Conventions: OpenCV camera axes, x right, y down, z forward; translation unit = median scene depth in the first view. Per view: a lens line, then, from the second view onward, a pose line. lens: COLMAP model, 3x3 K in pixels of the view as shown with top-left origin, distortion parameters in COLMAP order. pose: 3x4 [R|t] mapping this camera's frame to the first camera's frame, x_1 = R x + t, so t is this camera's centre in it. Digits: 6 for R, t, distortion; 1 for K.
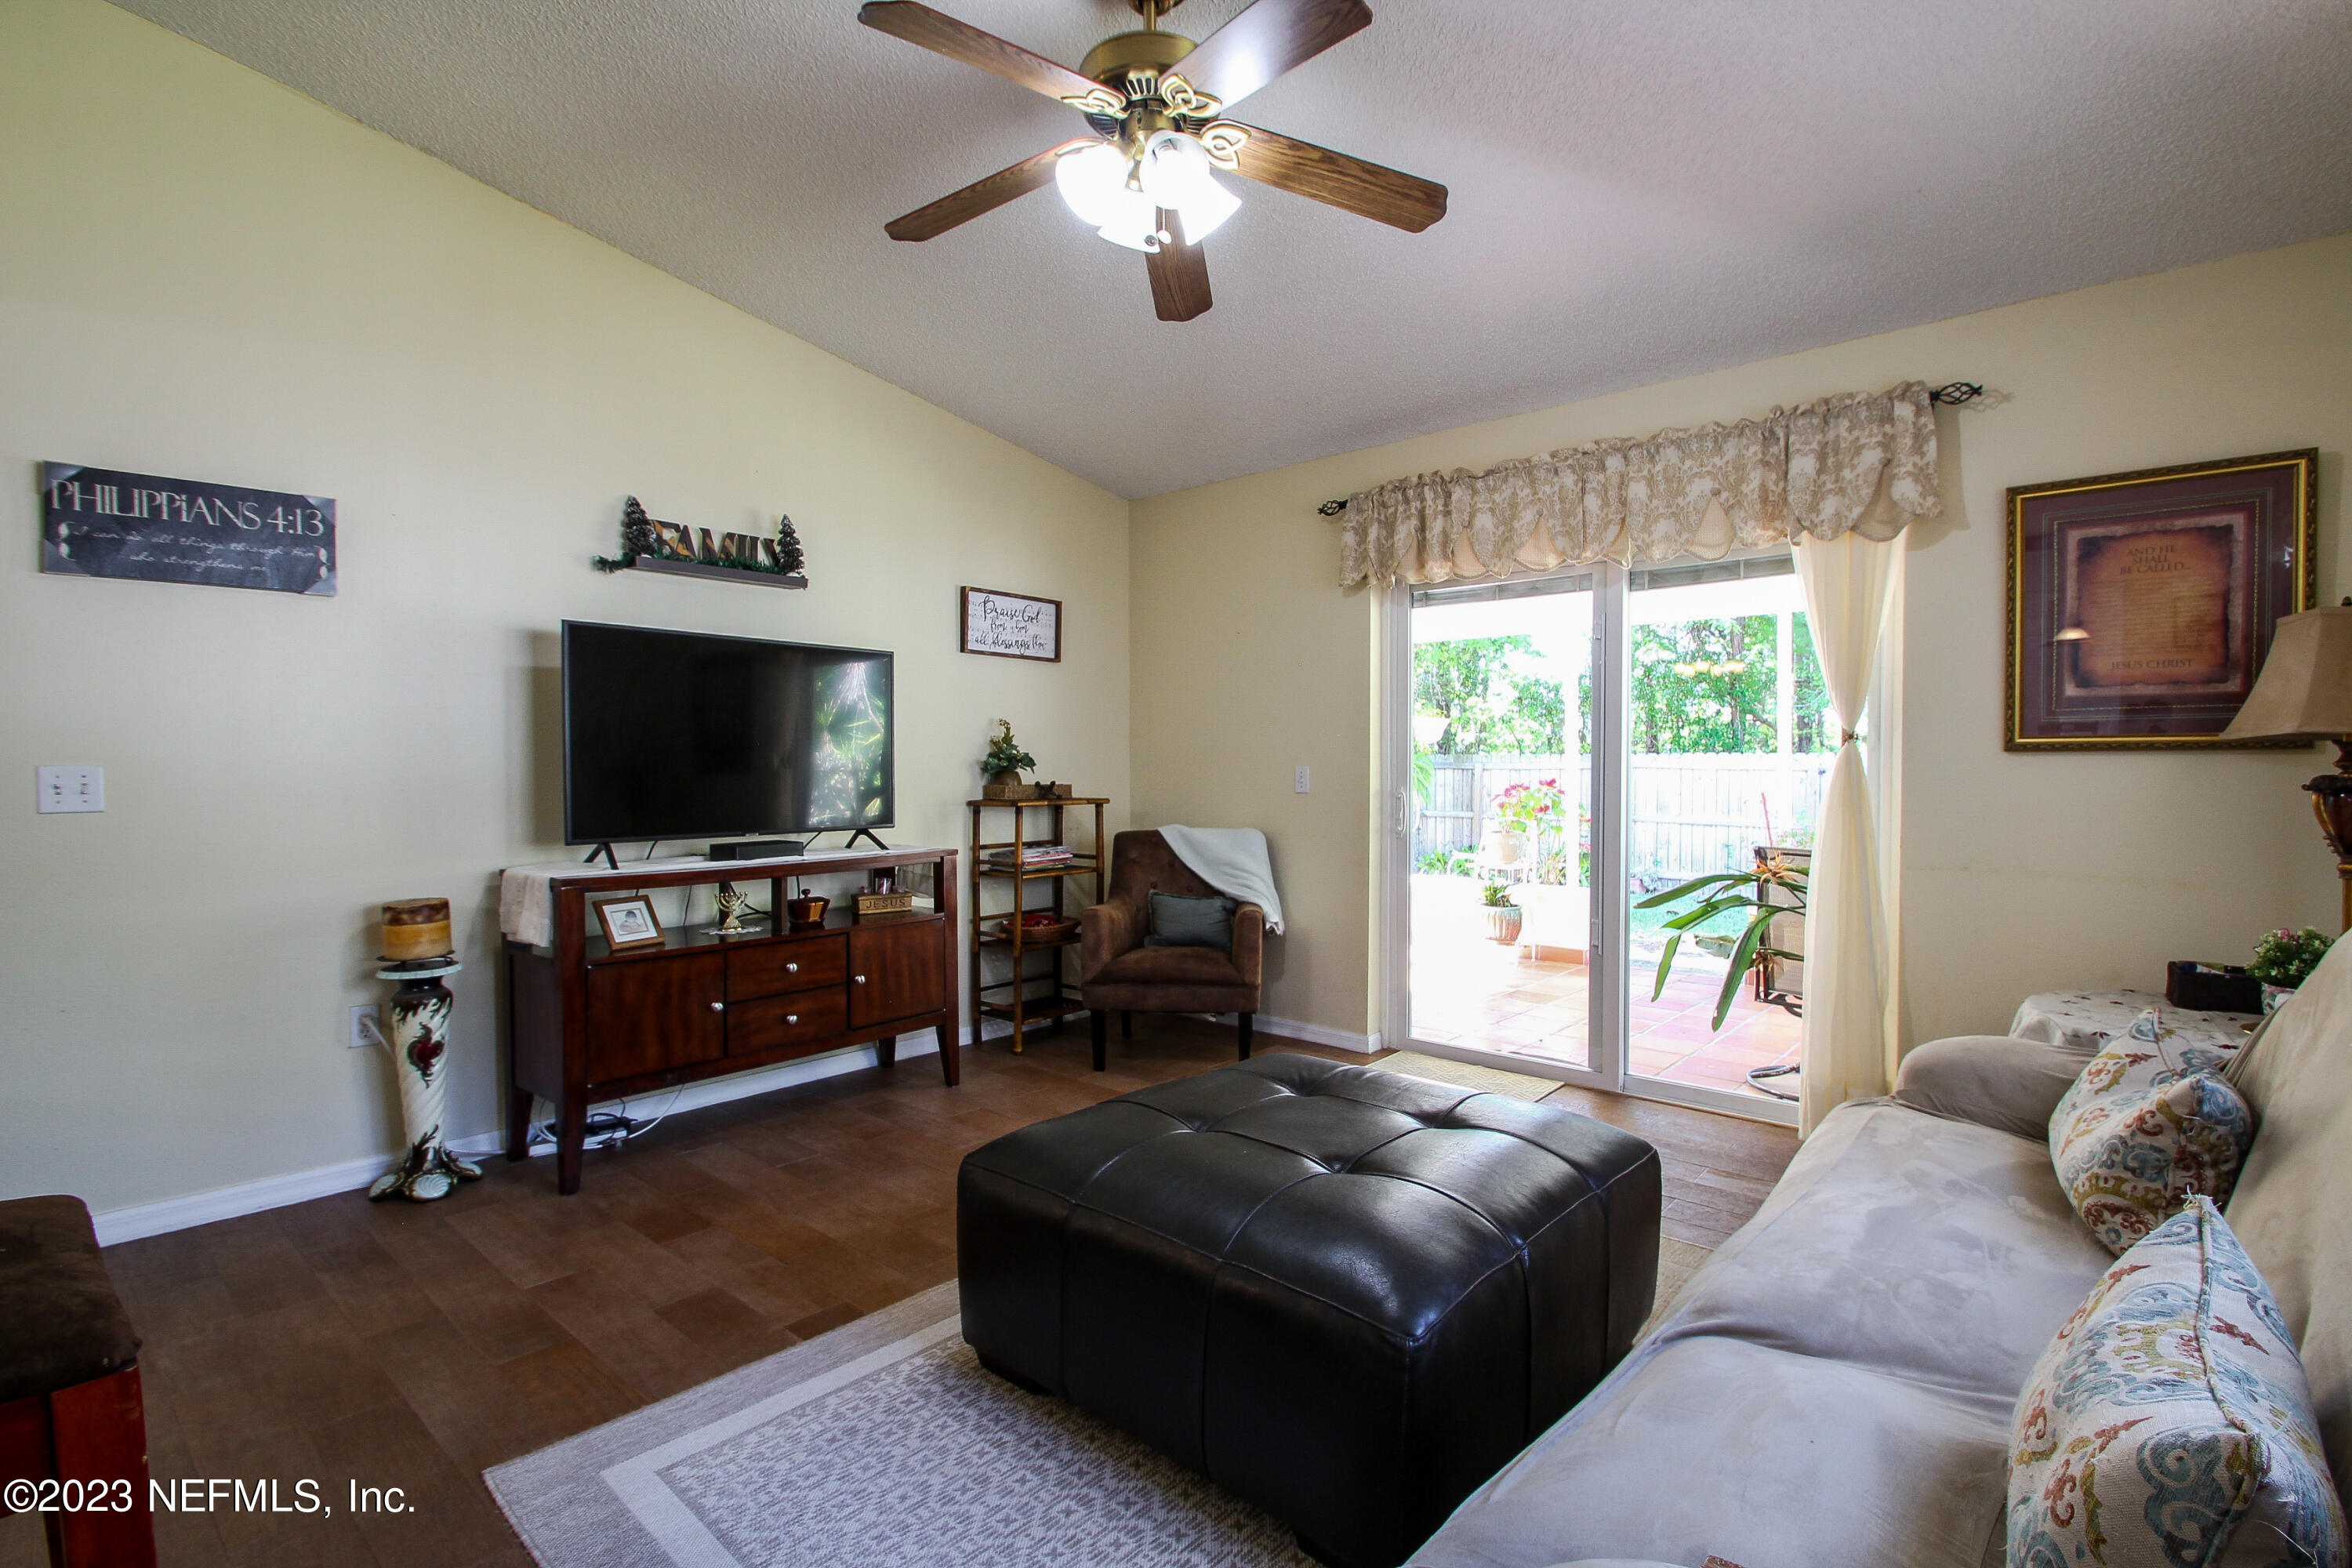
lens RADIAL K [[1112.6, 0, 1205.8], [0, 1112.6, 781.6], [0, 0, 1]] dist [-0.002258, -0.002006]
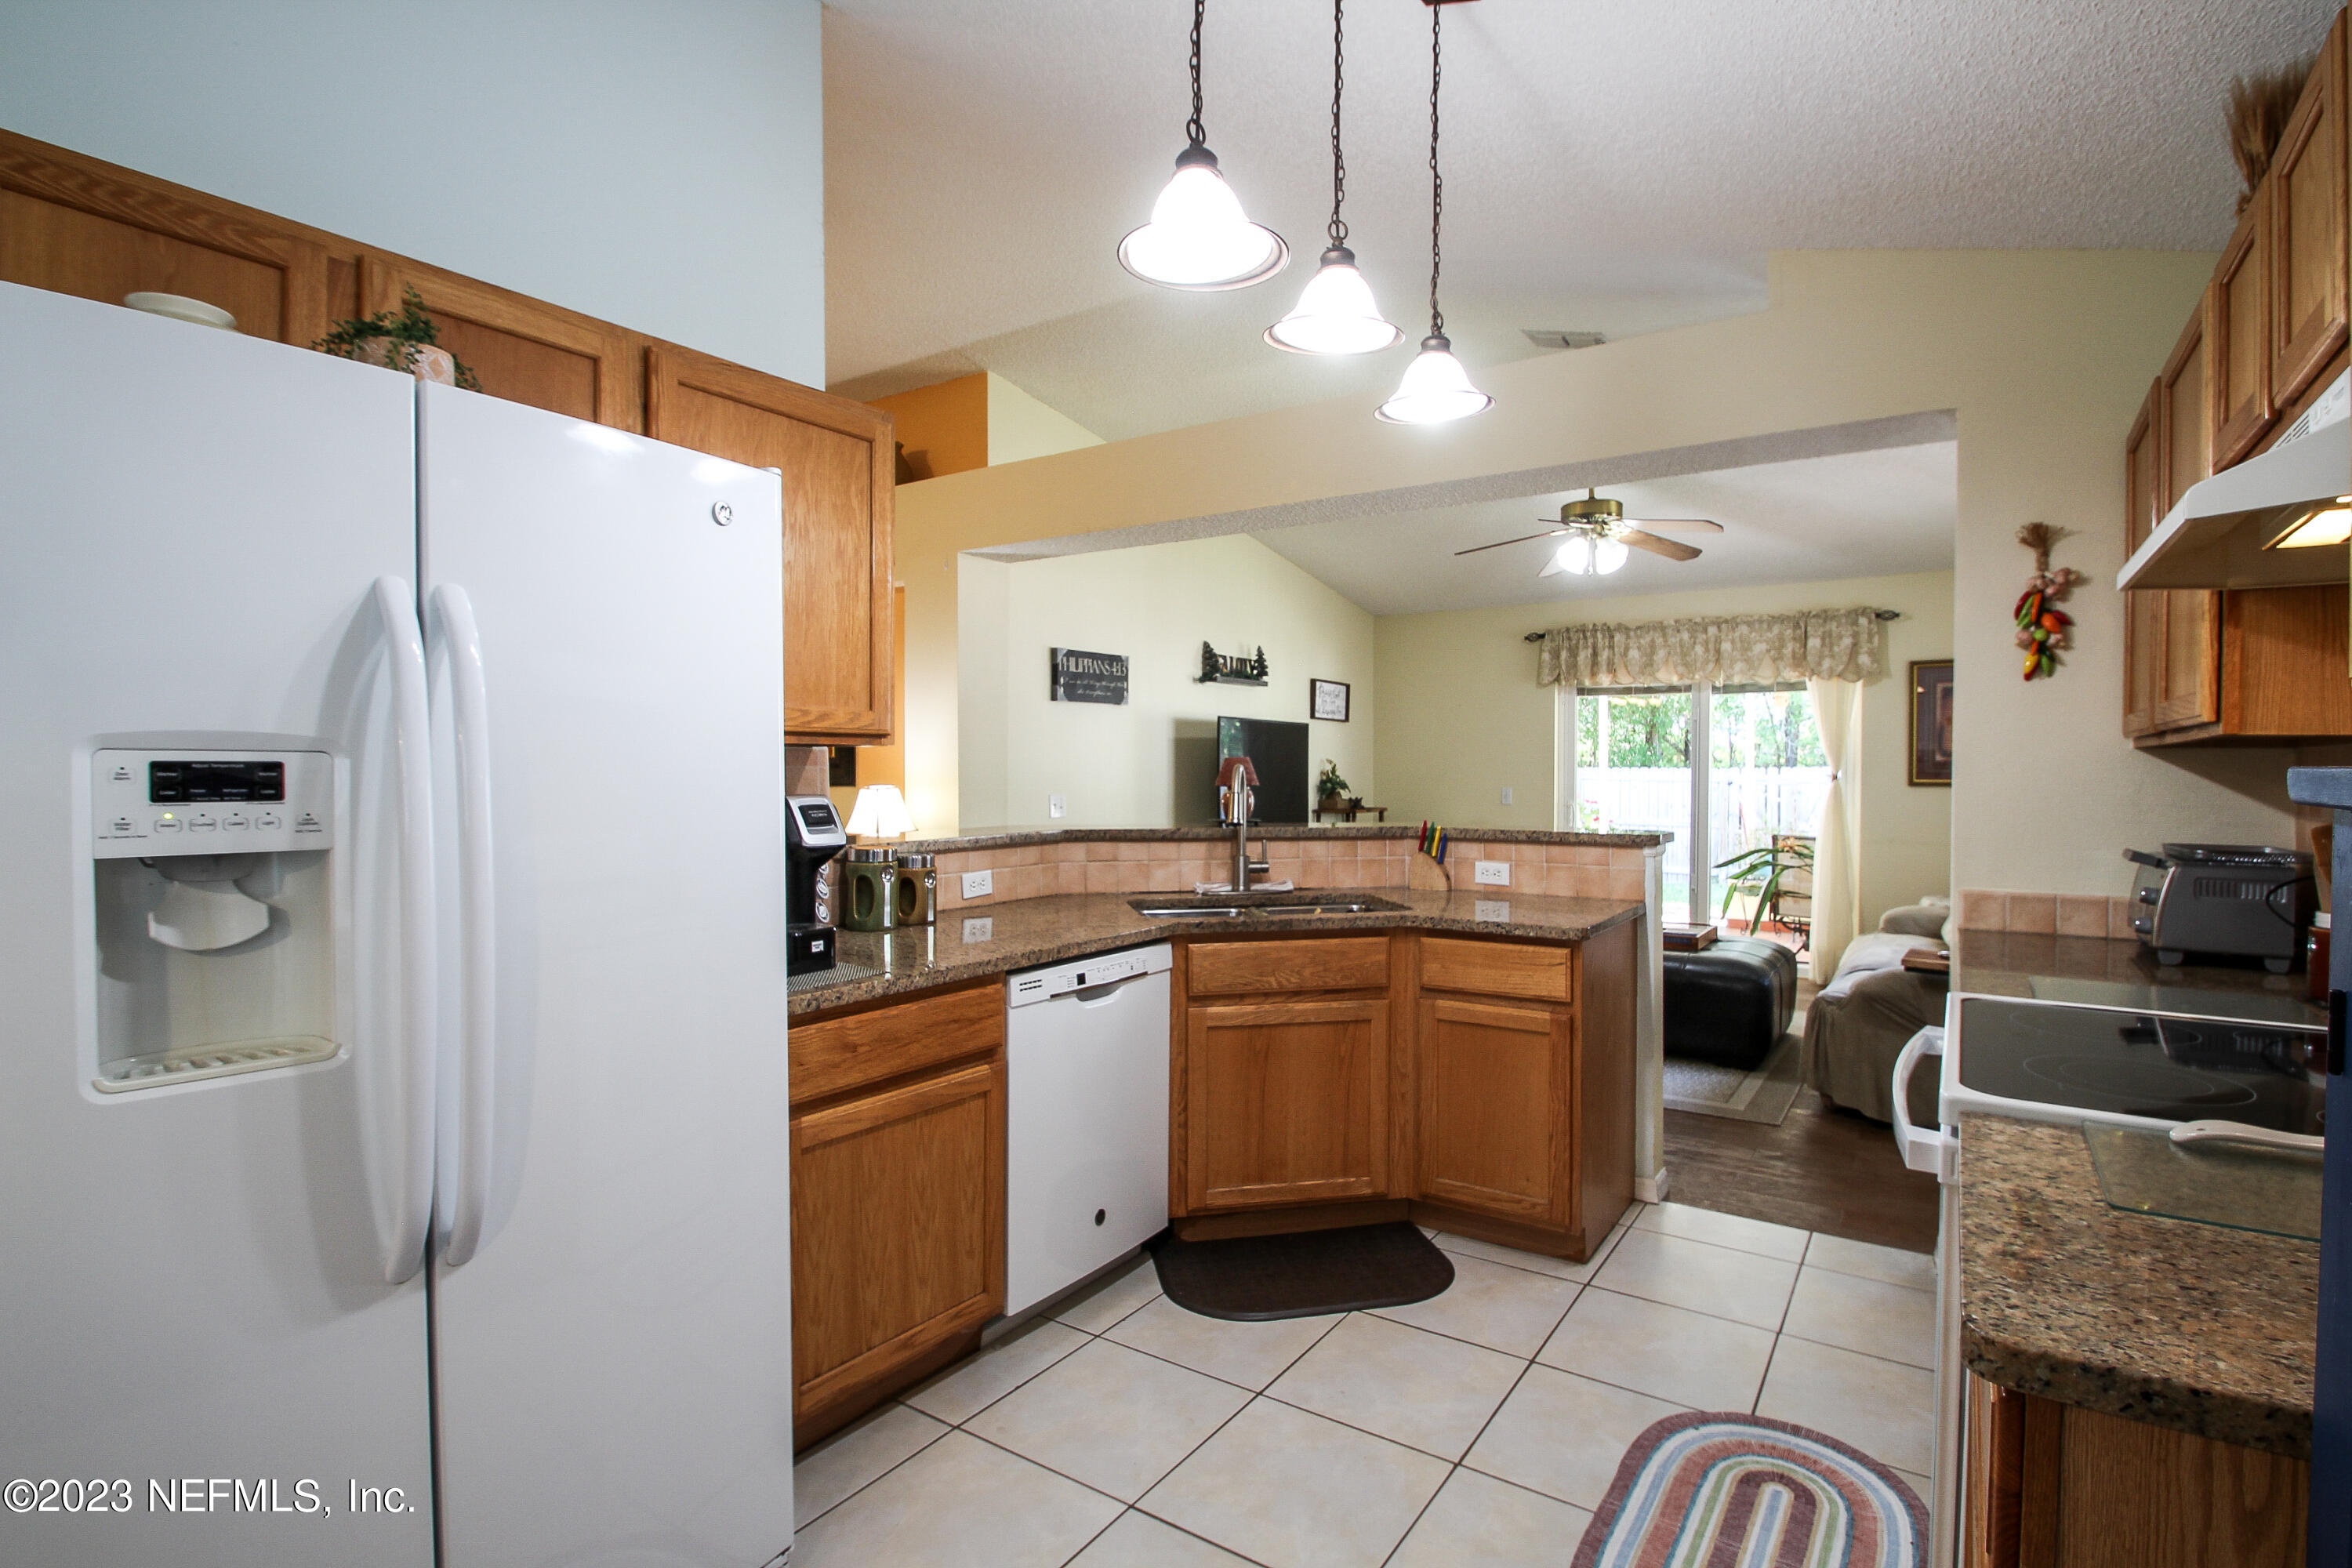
lens RADIAL K [[1118.8, 0, 1227.2], [0, 1118.8, 776.2], [0, 0, 1]] dist [-0.012699, -0.002307]
pose [[0.991070, 0.002169, 0.133325, -0.694146], [-0.001078, 0.999965, -0.008256, -0.022824], [-0.133338, 0.008038, 0.991038, -0.755448]]
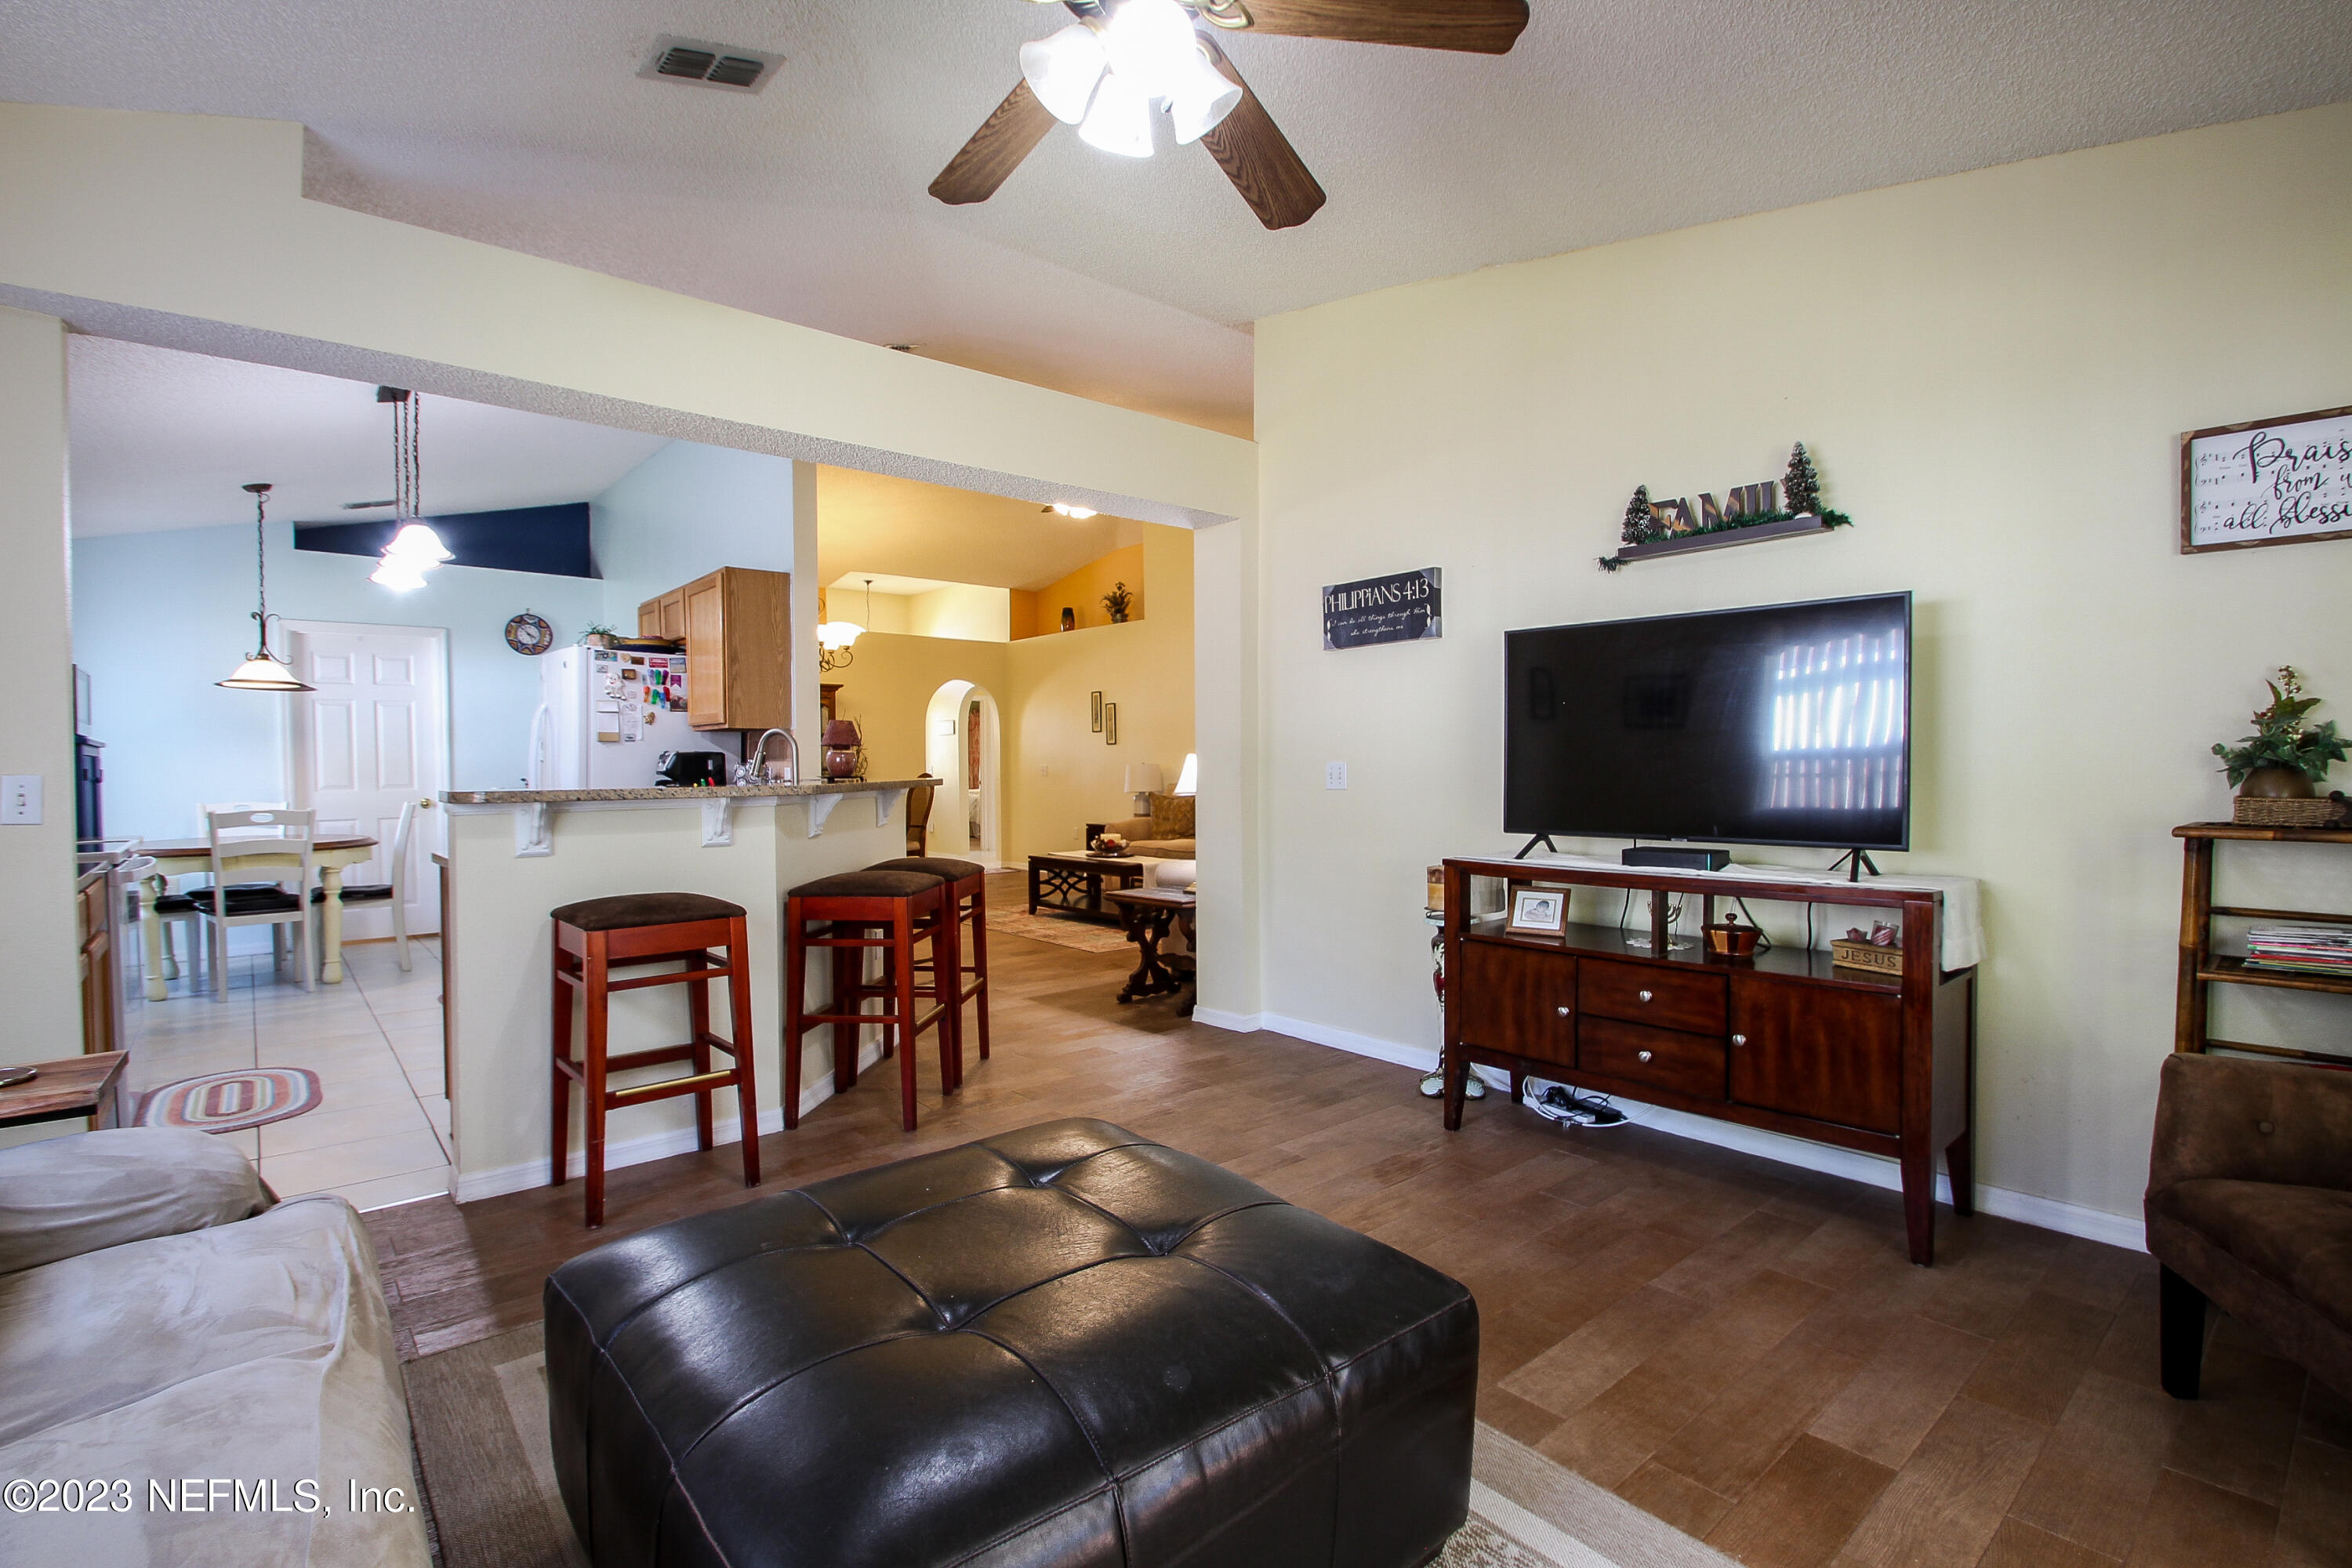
lens RADIAL K [[1098.4, 0, 1214.6], [0, 1098.4, 787.0], [0, 0, 1]] dist [0.007787, -0.012806]
pose [[-0.134019, 0.025926, -0.990640, 0.479070], [-0.007772, 0.999599, 0.027212, -0.014014], [0.990948, 0.011346, -0.133764, 0.733926]]
